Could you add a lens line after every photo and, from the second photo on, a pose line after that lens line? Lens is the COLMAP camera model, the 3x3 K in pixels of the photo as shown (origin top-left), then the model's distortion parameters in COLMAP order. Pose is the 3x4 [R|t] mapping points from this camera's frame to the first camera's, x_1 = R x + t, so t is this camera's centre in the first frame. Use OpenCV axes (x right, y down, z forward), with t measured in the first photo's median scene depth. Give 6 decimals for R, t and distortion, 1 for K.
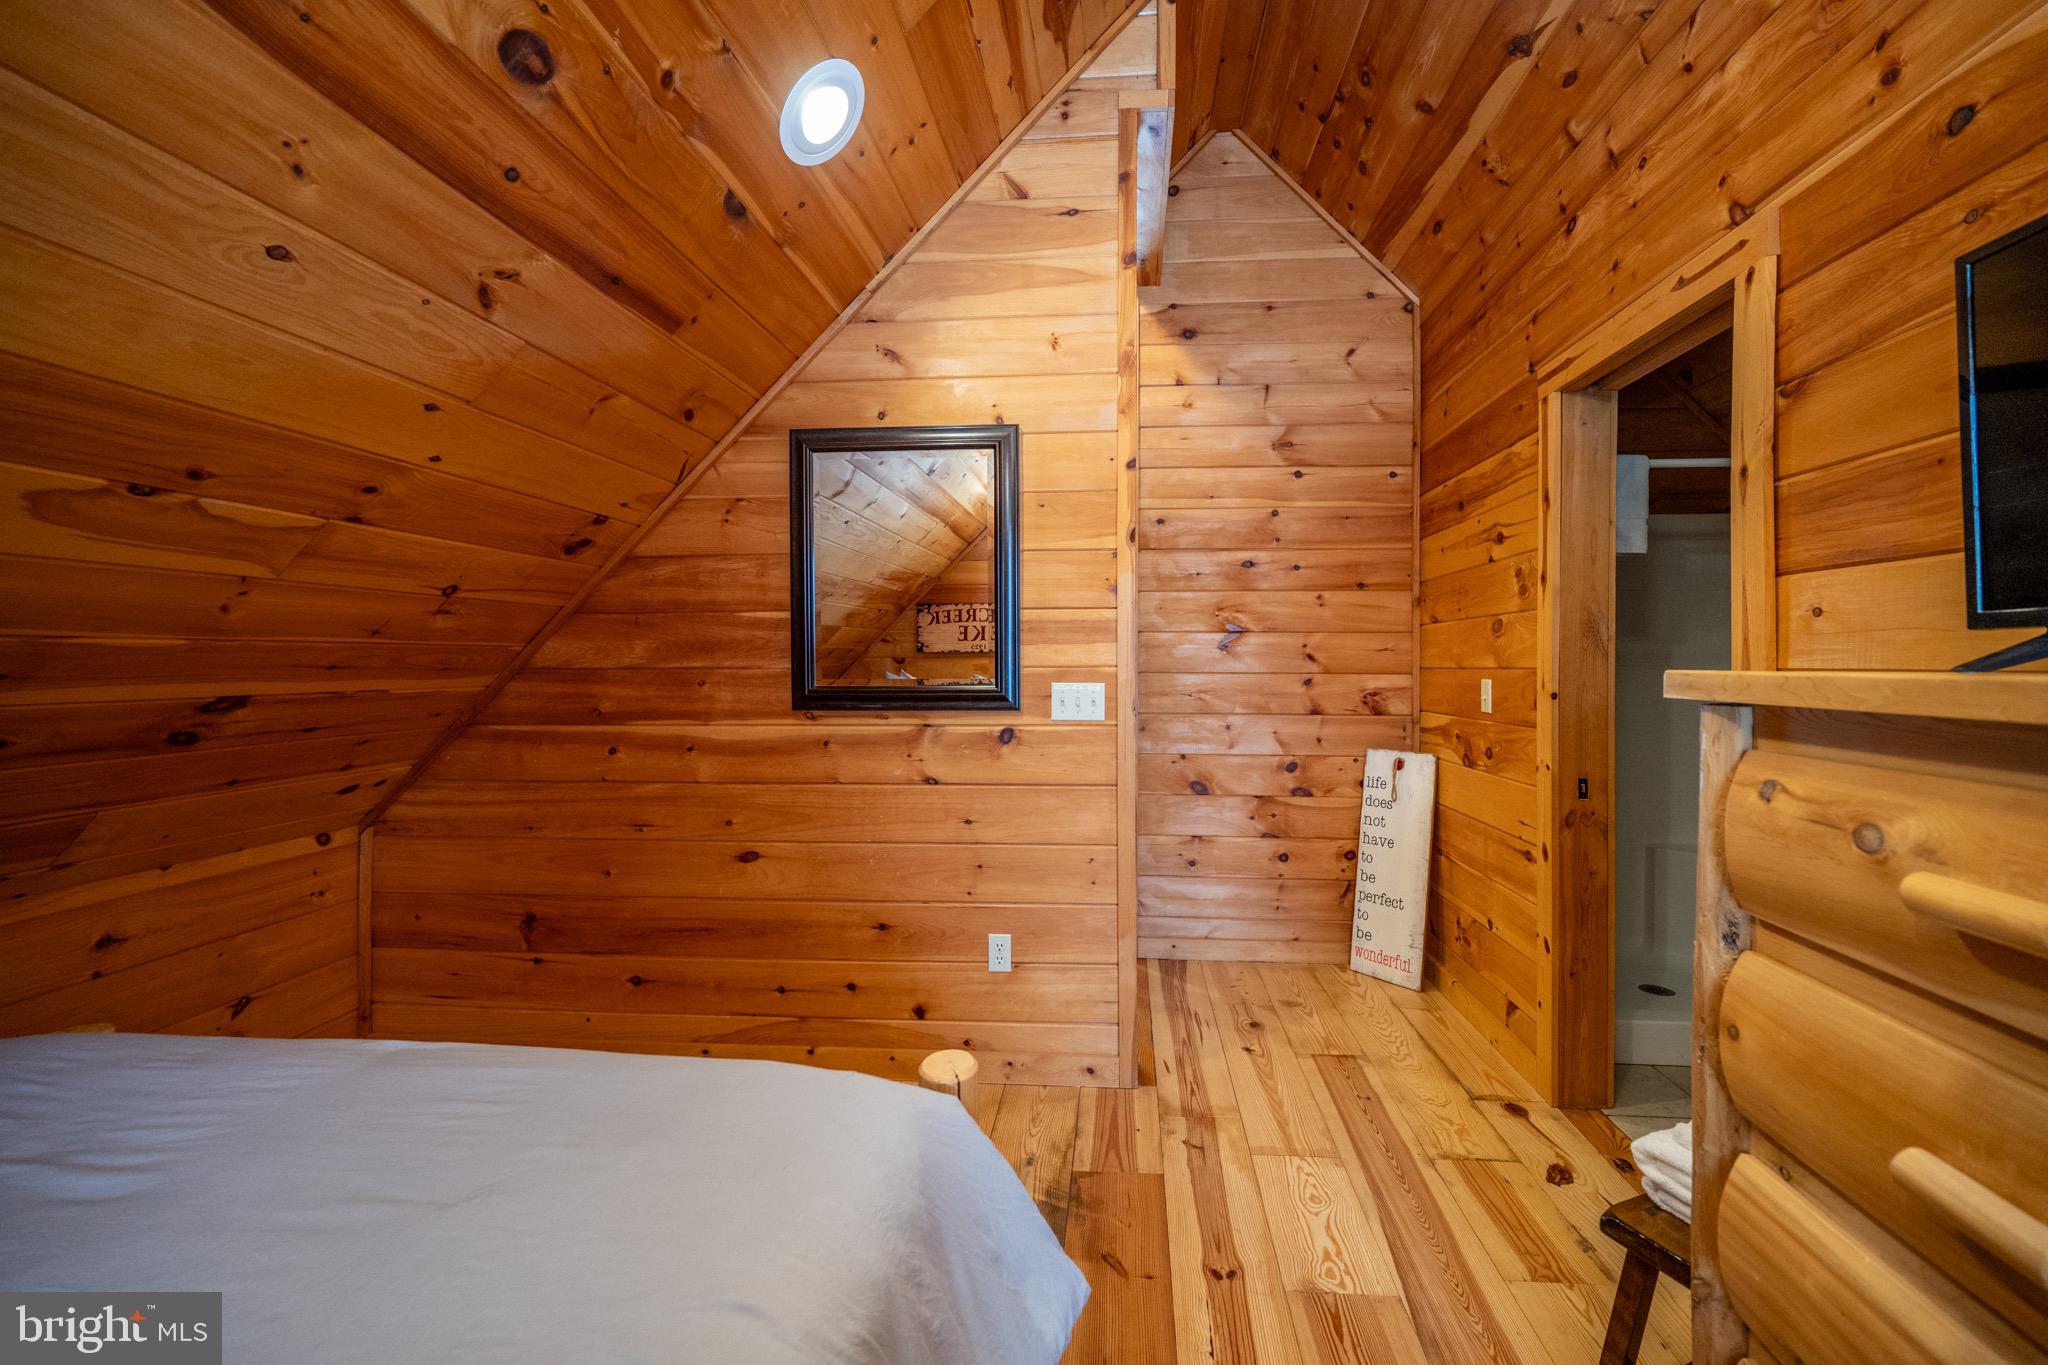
lens RADIAL K [[819.6, 0, 1031.2], [0, 819.6, 667.0], [0, 0, 1]] dist [-0.007960, 0.000992]
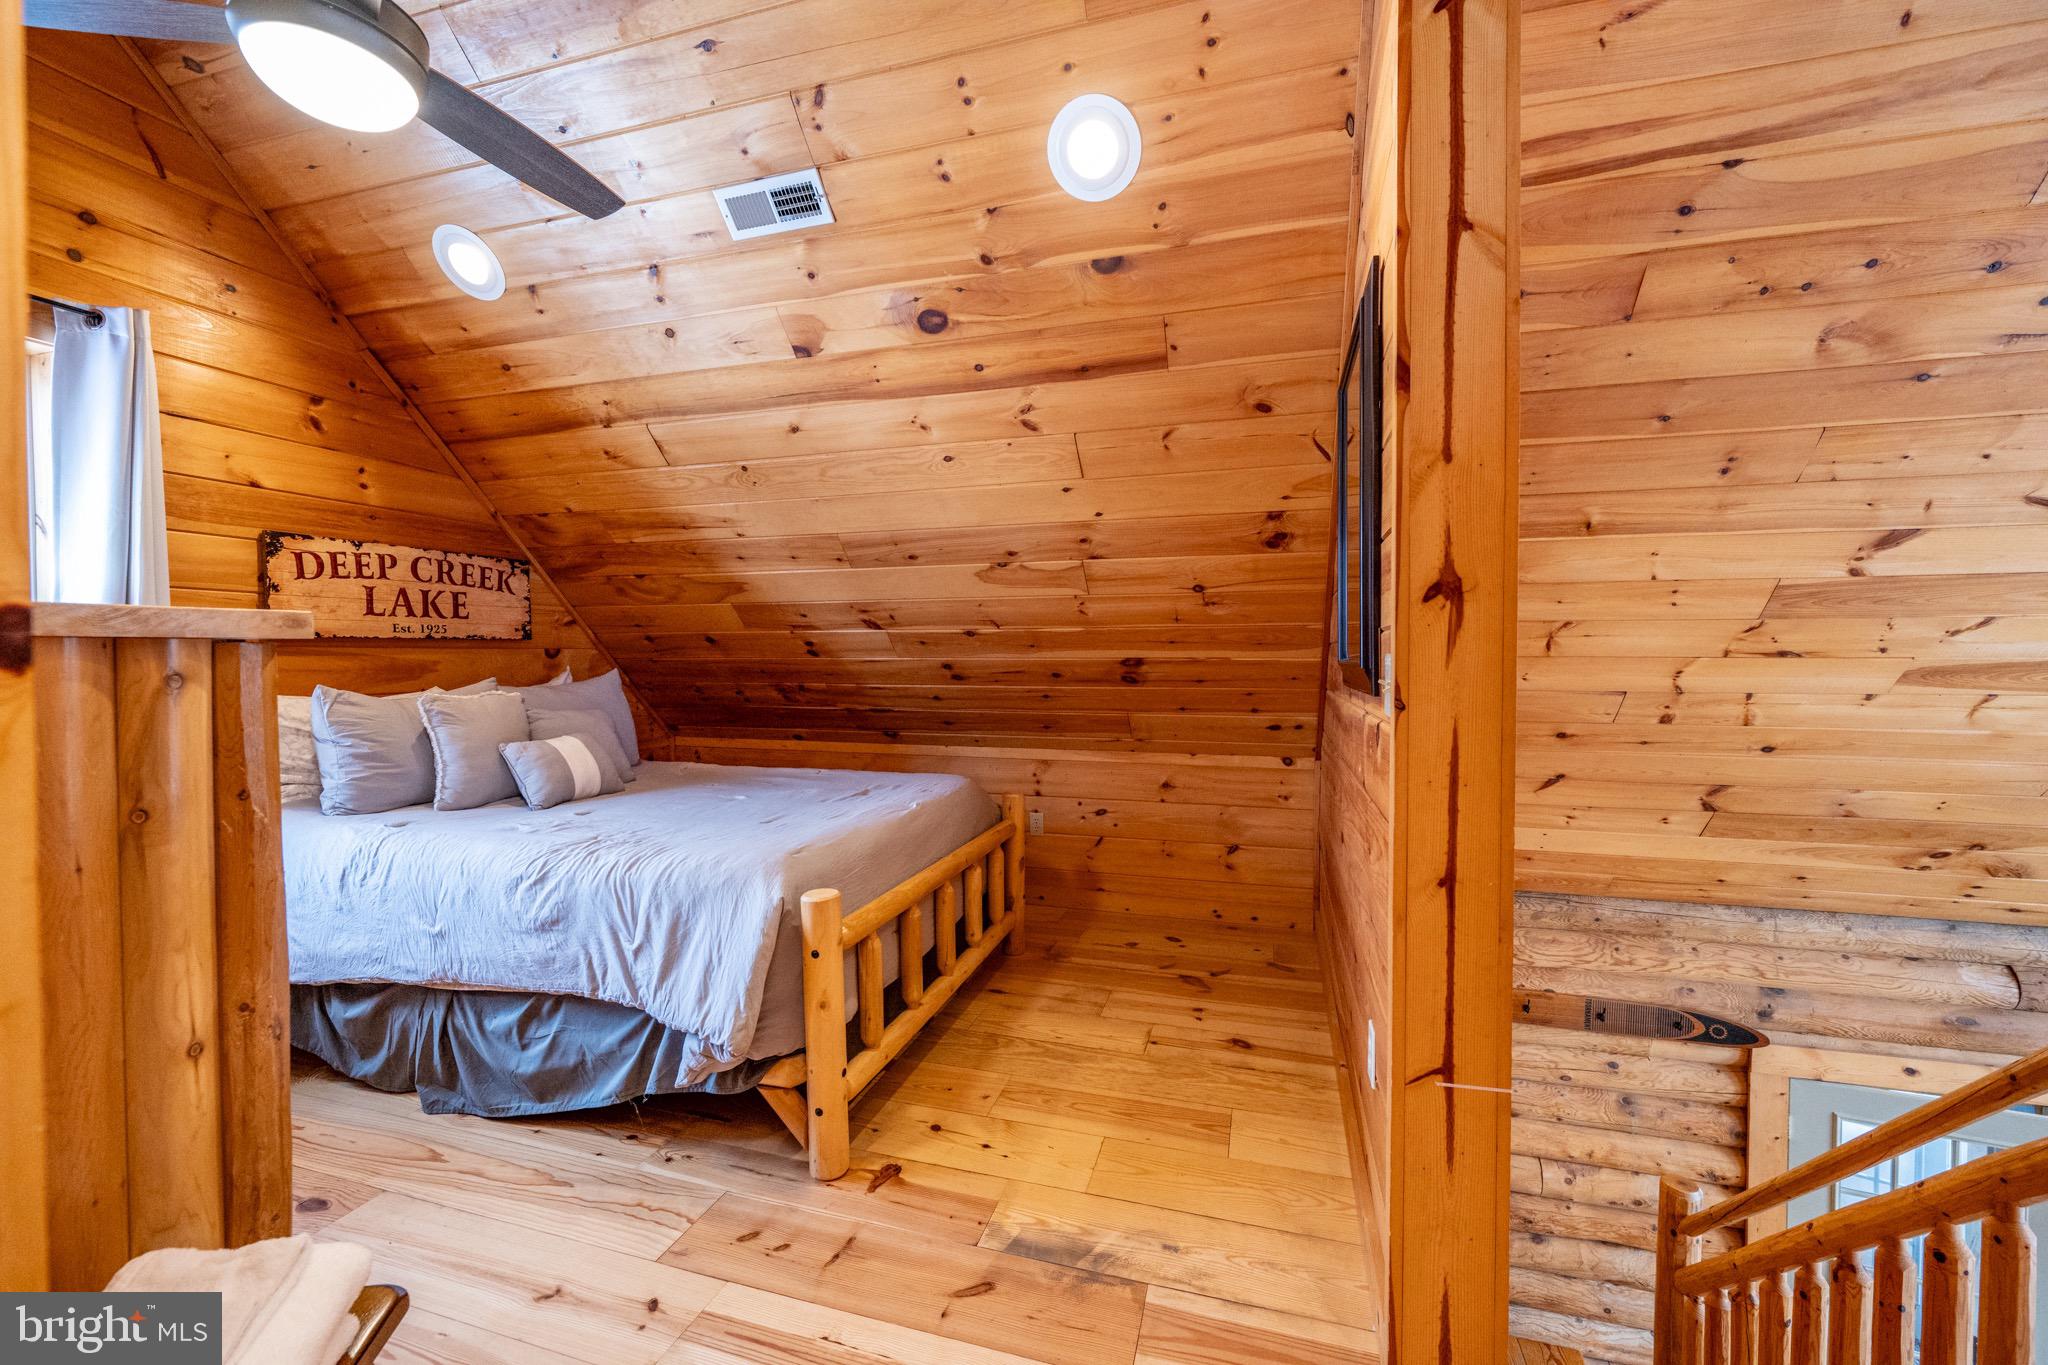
lens RADIAL K [[819.6, 0, 1059.5], [0, 819.6, 671.3], [0, 0, 1]] dist [-0.007960, 0.000992]
pose [[-0.163771, 0.020452, -0.986286, 0.858748], [-0.008063, 0.999724, 0.022070, 0.025851], [0.986465, 0.011567, -0.163561, 1.101485]]
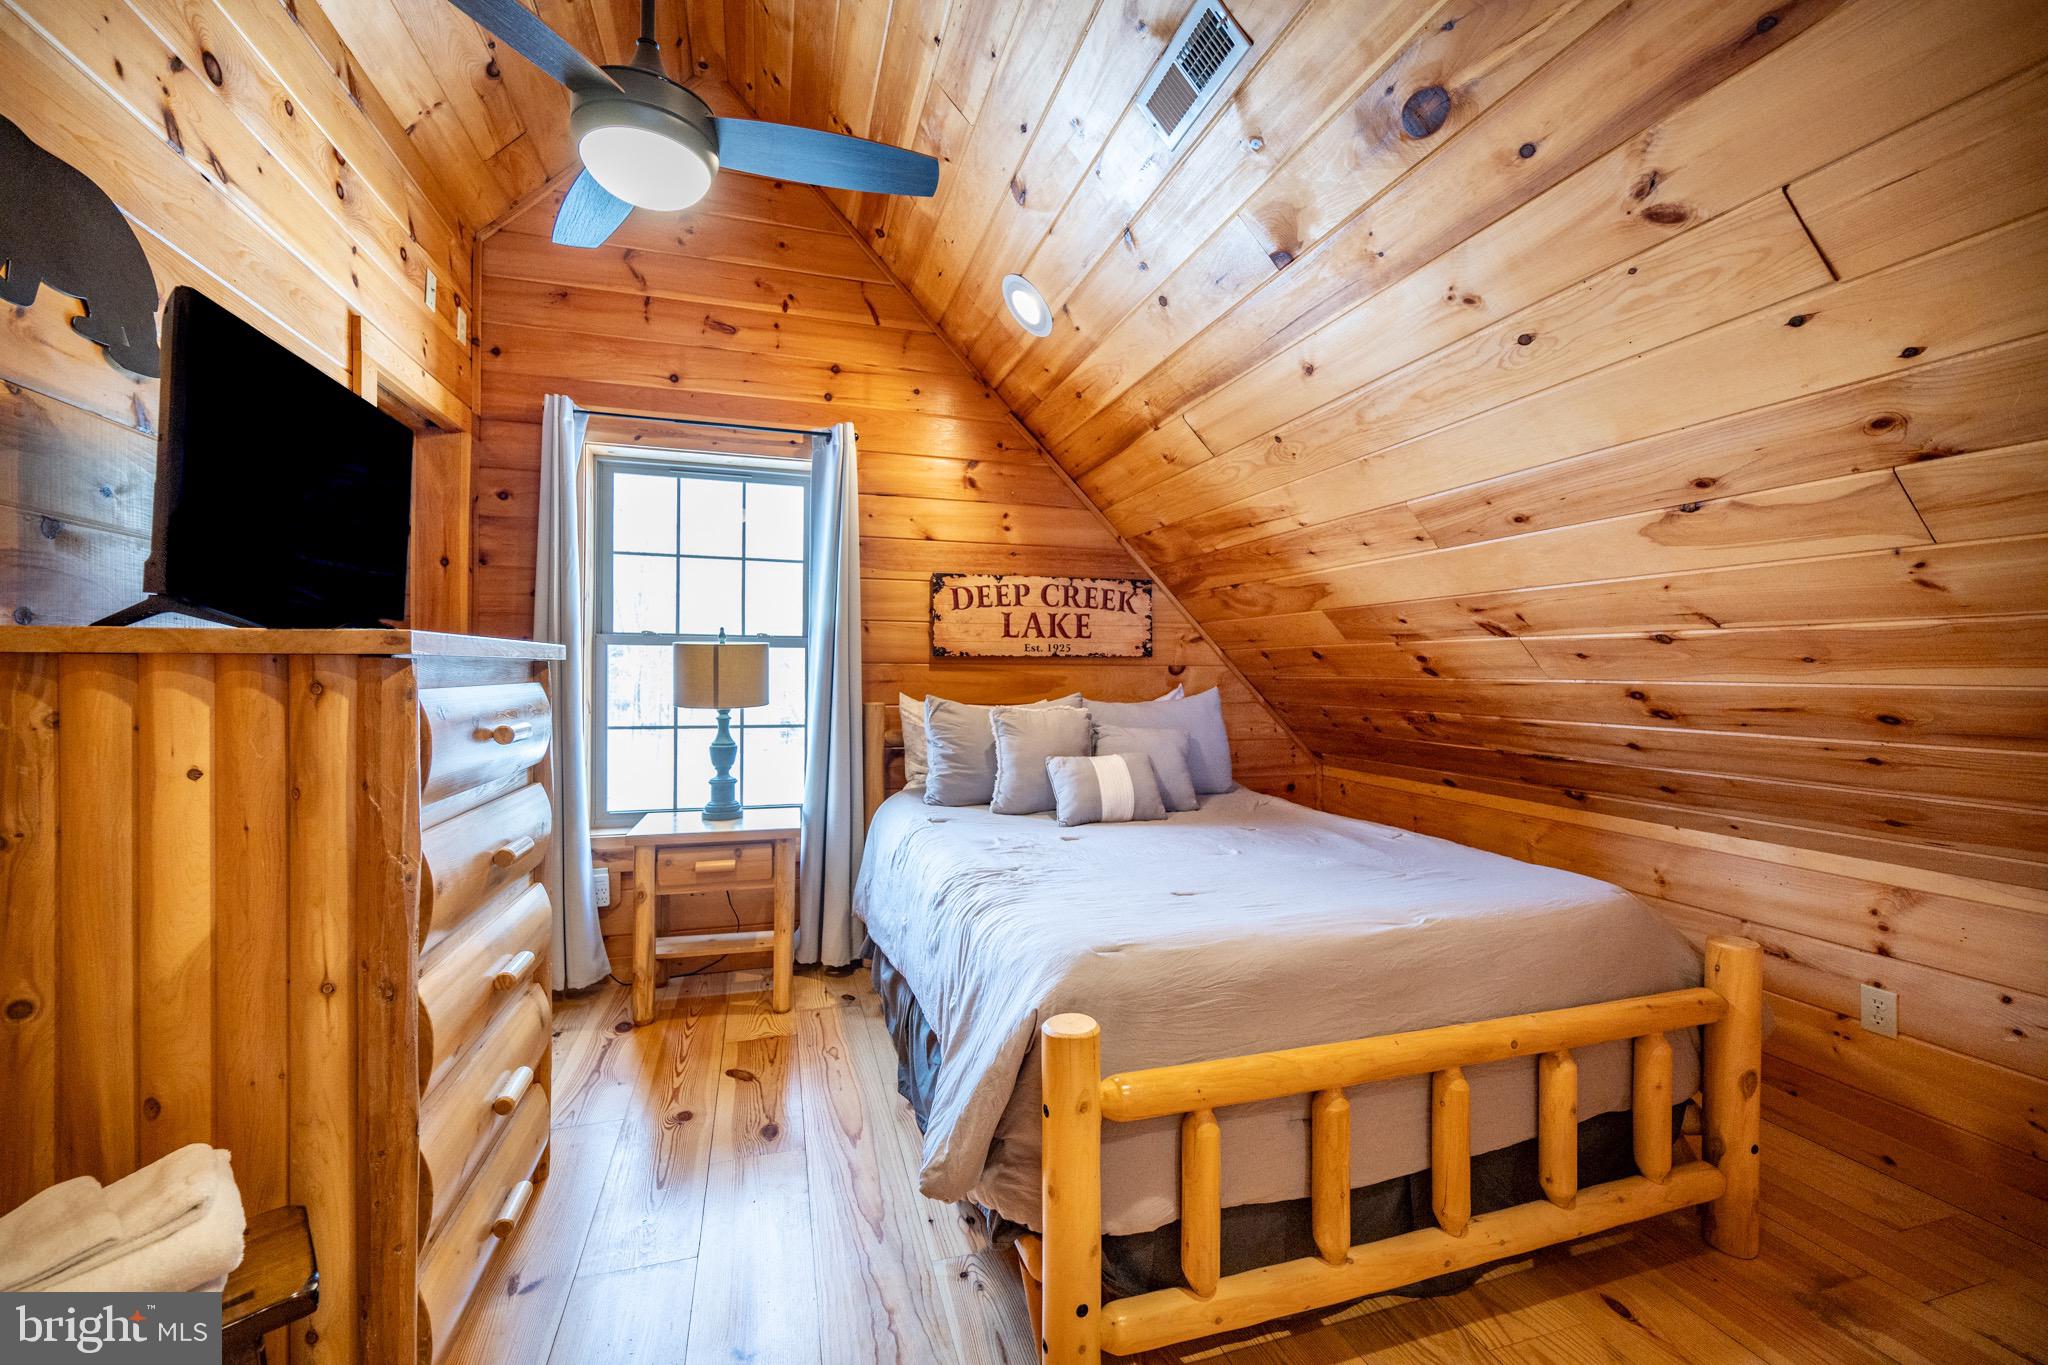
lens RADIAL K [[819.6, 0, 1021.4], [0, 819.6, 673.1], [0, 0, 1]] dist [-0.007960, 0.000992]
pose [[-0.926042, -0.003816, -0.377400, 0.233532], [-0.009063, 0.999885, 0.012128, 0.022184], [0.377311, 0.014651, -0.925971, 1.258880]]
